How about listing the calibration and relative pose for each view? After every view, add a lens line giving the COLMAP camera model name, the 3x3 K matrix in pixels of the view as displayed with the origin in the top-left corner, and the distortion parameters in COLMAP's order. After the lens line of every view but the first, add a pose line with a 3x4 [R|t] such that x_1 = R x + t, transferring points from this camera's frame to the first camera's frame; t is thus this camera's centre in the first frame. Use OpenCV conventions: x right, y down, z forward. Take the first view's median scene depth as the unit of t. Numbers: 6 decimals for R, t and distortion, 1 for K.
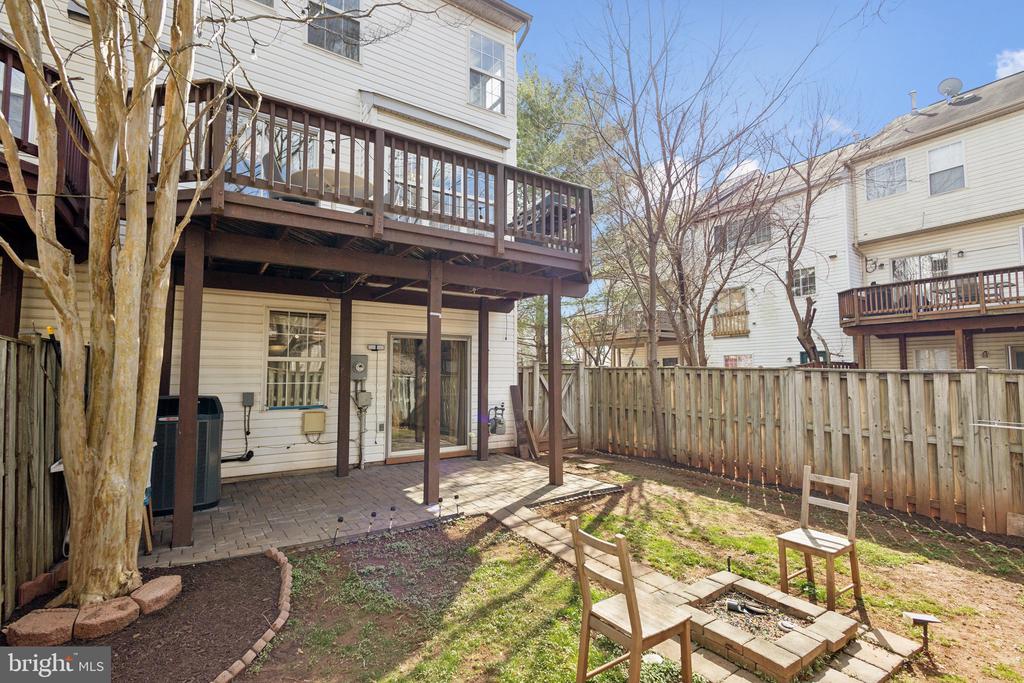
lens RADIAL K [[473.4, 0, 513.4], [0, 473.4, 344.7], [0, 0, 1]] dist [0.018087, -0.003190]
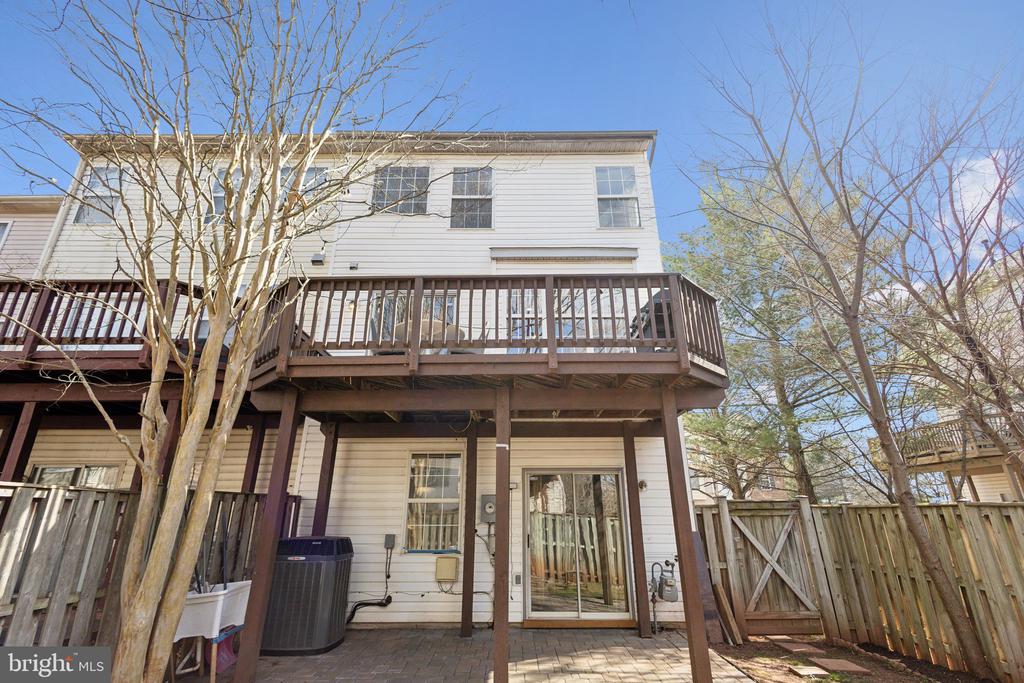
lens RADIAL K [[473.4, 0, 510.6], [0, 473.4, 339.5], [0, 0, 1]] dist [0.018087, -0.003190]
pose [[0.827669, -0.197240, -0.525415, 0.312043], [0.037116, 0.953394, -0.299435, 0.012919], [0.559988, 0.228332, 0.796416, 0.201253]]
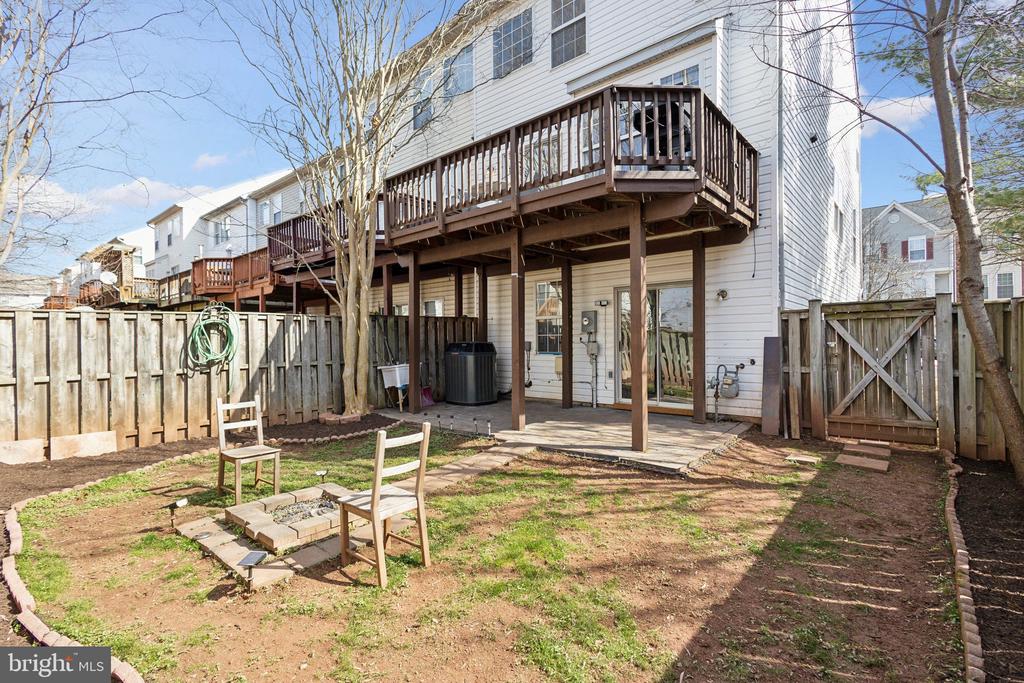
lens RADIAL K [[473.4, 0, 512.1], [0, 473.4, 338.1], [0, 0, 1]] dist [0.018087, -0.003190]
pose [[0.264813, -0.007806, -0.964268, 0.841074], [0.069608, 0.997513, 0.011041, 0.070441], [0.961784, -0.070044, 0.264698, 0.565106]]
